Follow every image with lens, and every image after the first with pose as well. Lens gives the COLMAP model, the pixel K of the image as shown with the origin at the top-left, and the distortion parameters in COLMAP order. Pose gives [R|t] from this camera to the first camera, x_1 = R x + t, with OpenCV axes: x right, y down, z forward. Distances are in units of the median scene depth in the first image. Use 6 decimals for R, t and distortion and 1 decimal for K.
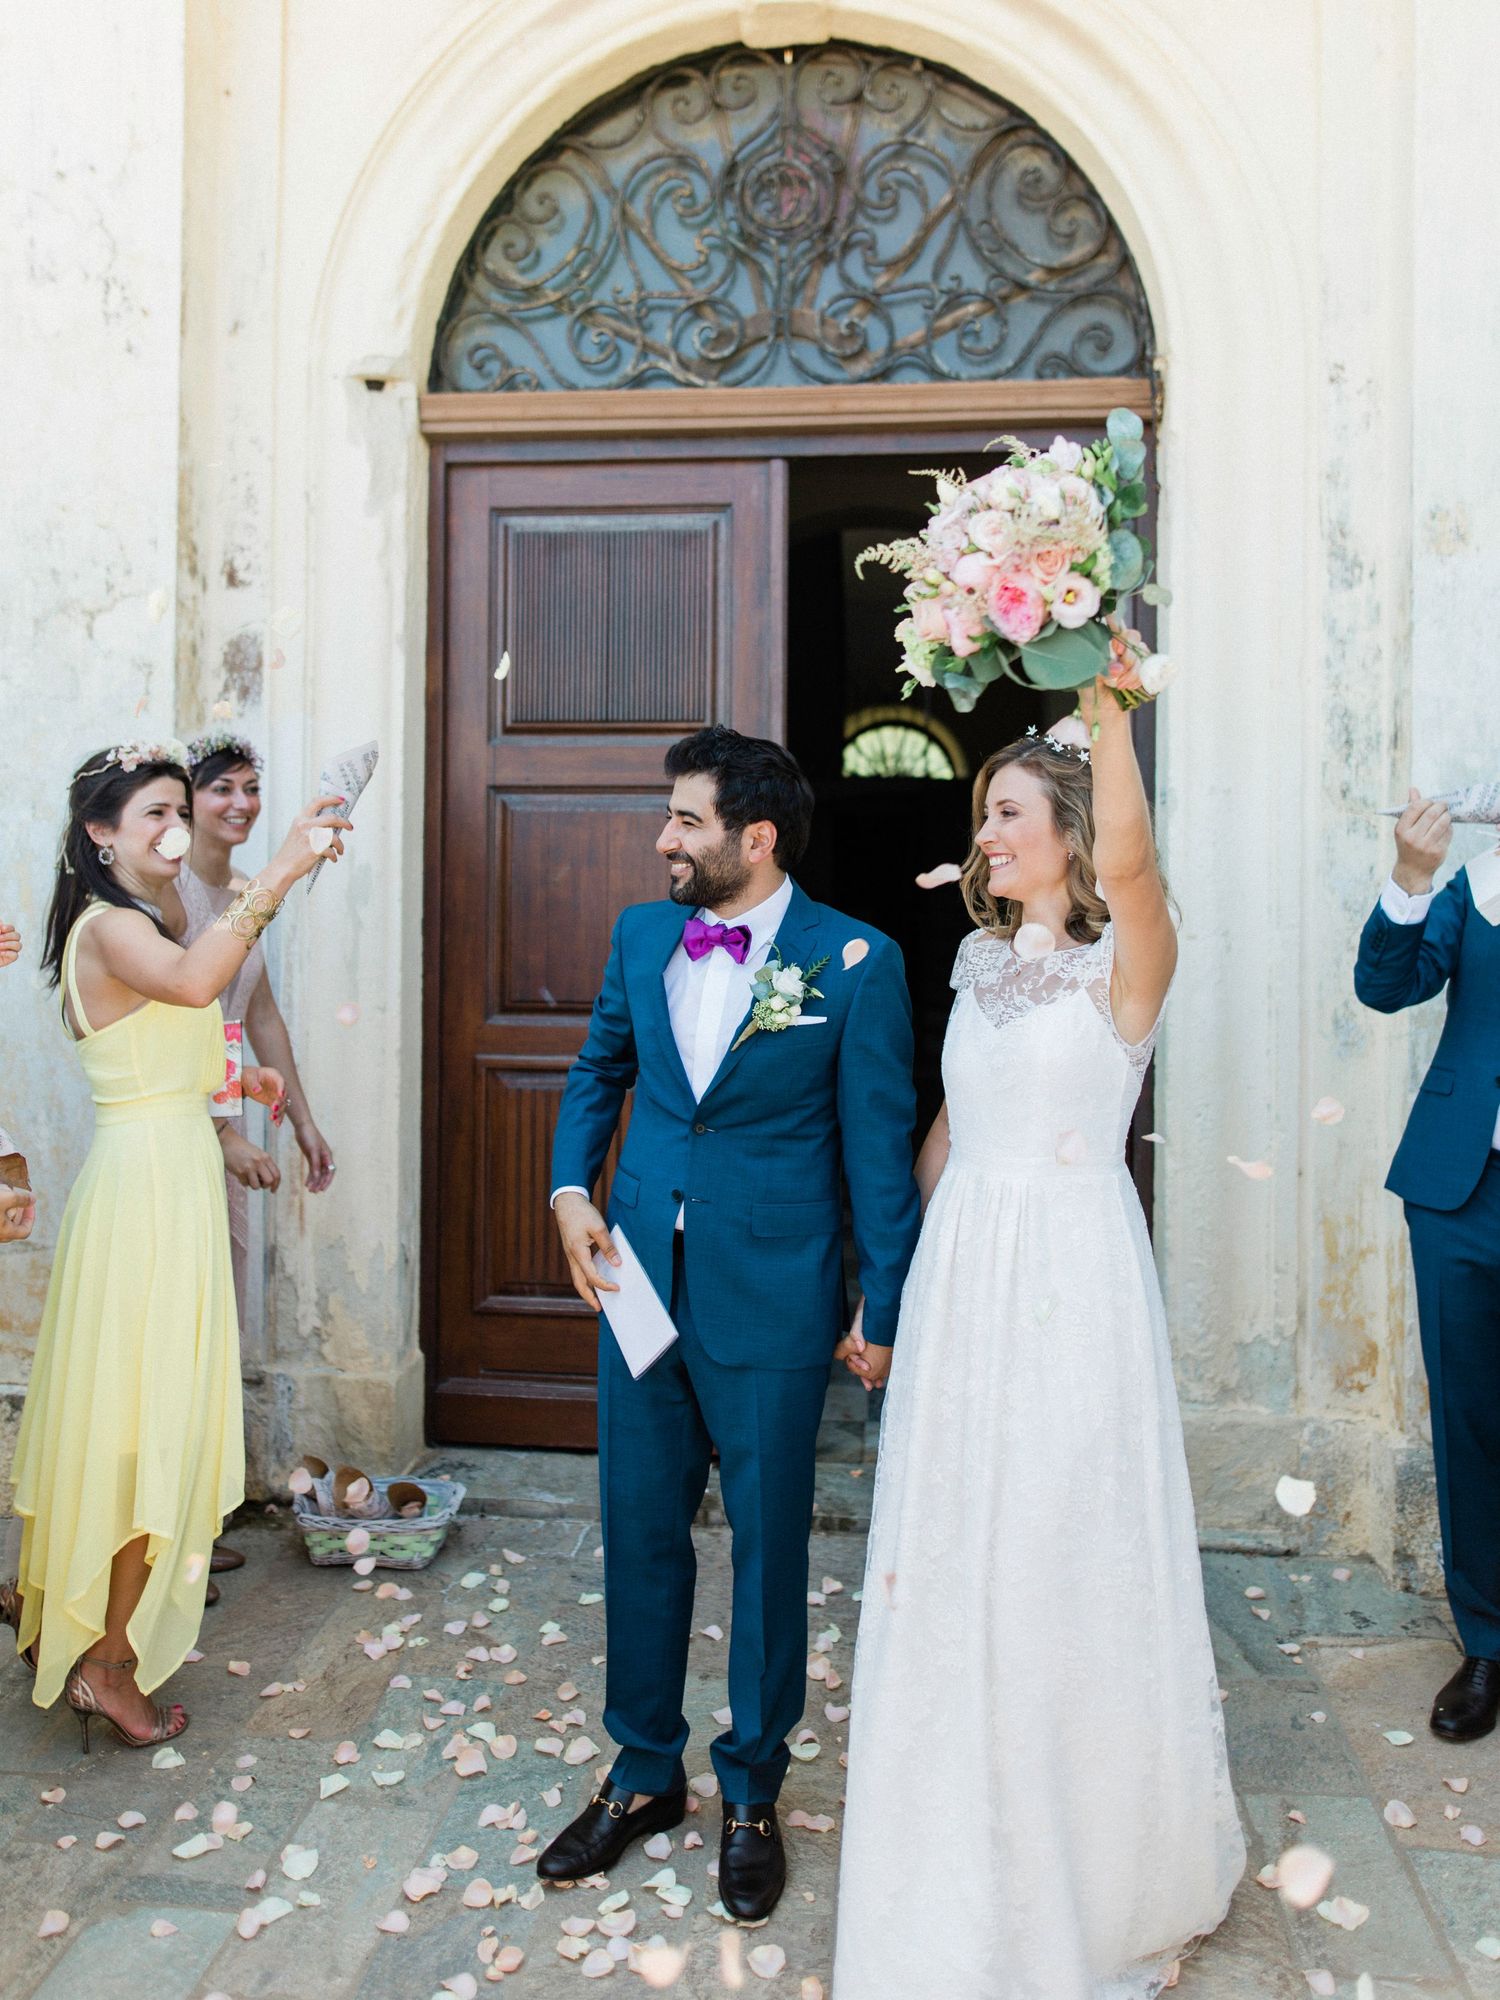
lens RADIAL K [[1411.6, 0, 756.0], [0, 1411.6, 882.7], [0, 0, 1]] dist [-0.001614, 0.001091]
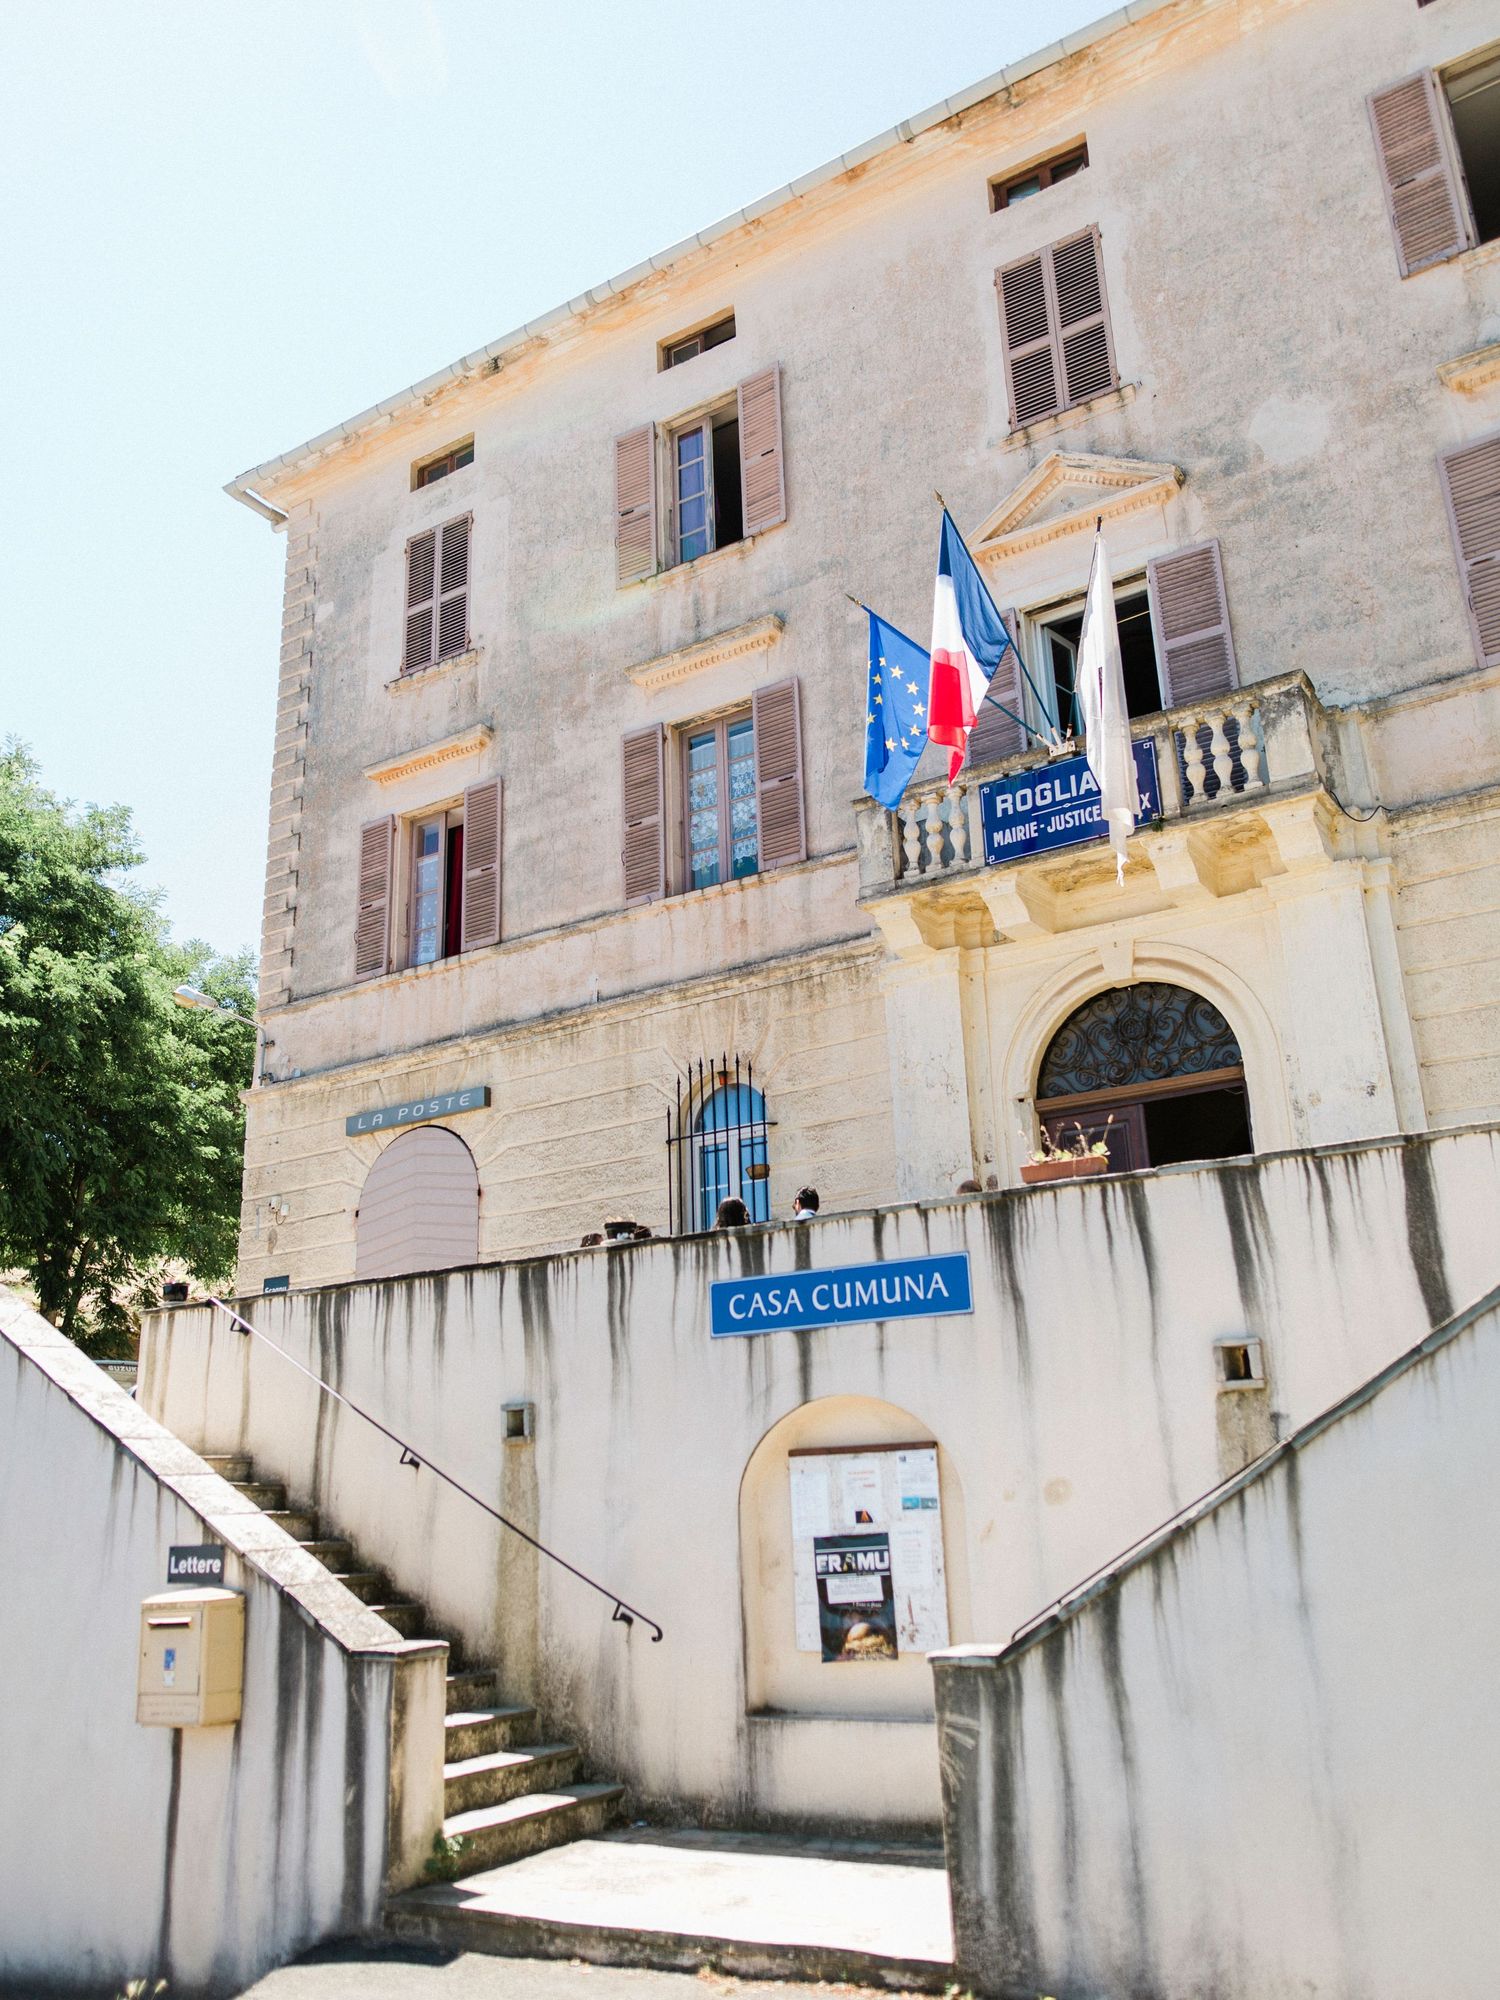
lens RADIAL K [[1522.0, 0, 762.3], [0, 1522.0, 919.2], [0, 0, 1]] dist [-0.005625, 0.002668]
pose [[0.903107, -0.197986, -0.381051, 0.654211], [0.039279, 0.921736, -0.385824, 0.640137], [0.427616, 0.333473, 0.840203, -2.510605]]
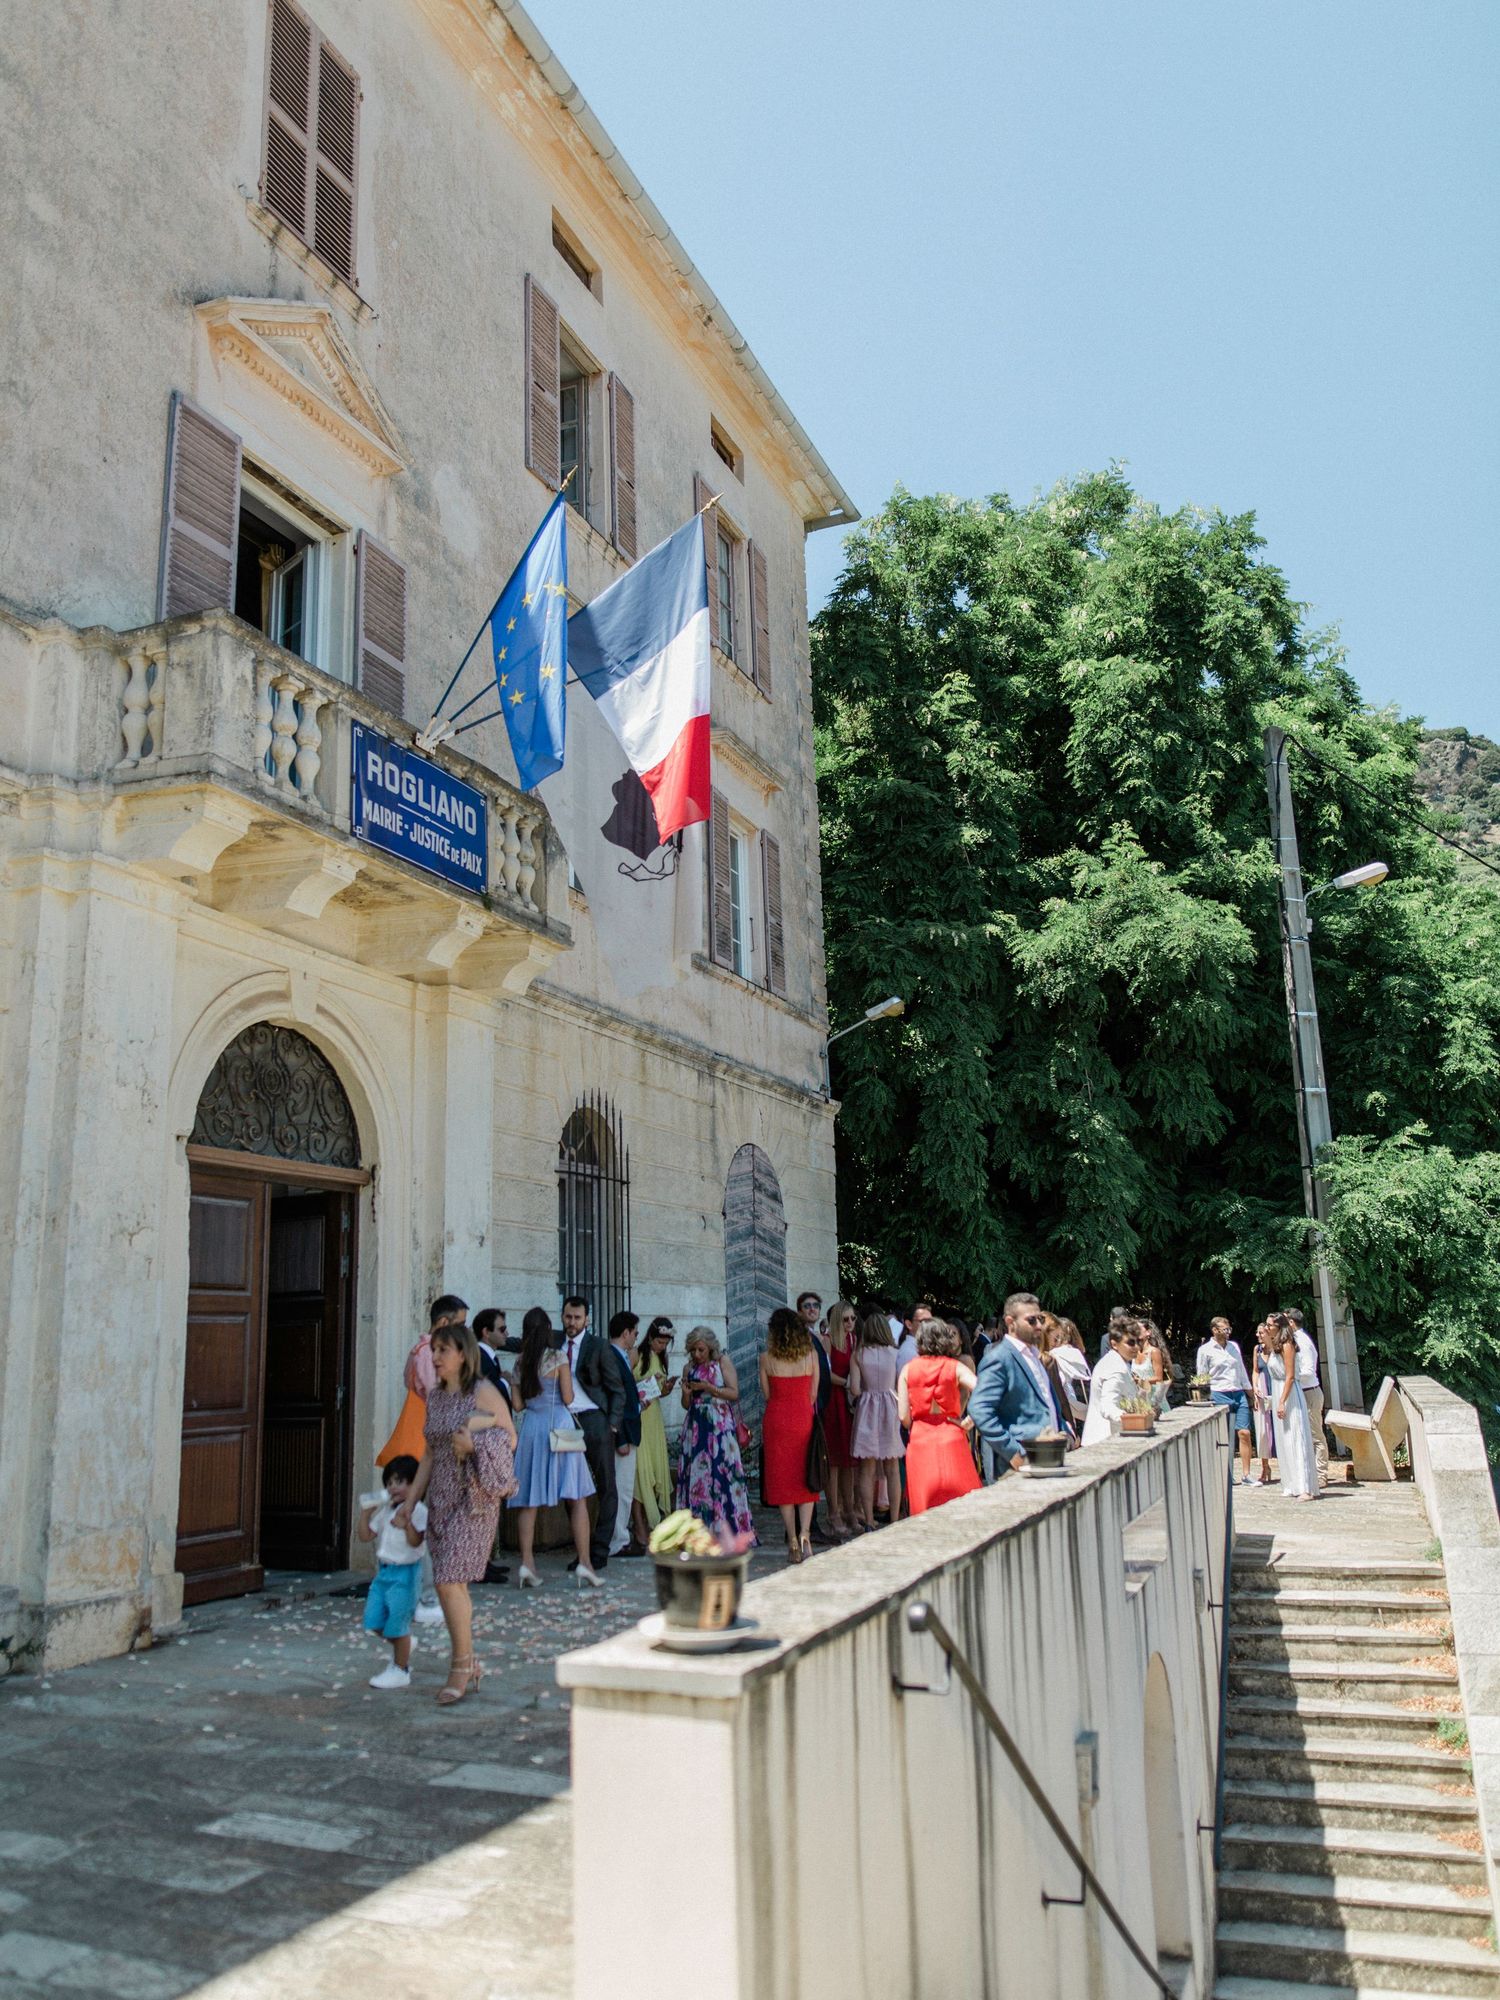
lens RADIAL K [[1561.9, 0, 695.9], [0, 1561.9, 924.4], [0, 0, 1]] dist [-0.003836, 0.005054]
pose [[0.322938, 0.238686, 0.915827, -2.433739], [0.043824, 0.962866, -0.266398, 0.034000], [-0.945405, 0.126165, 0.300486, -0.629668]]
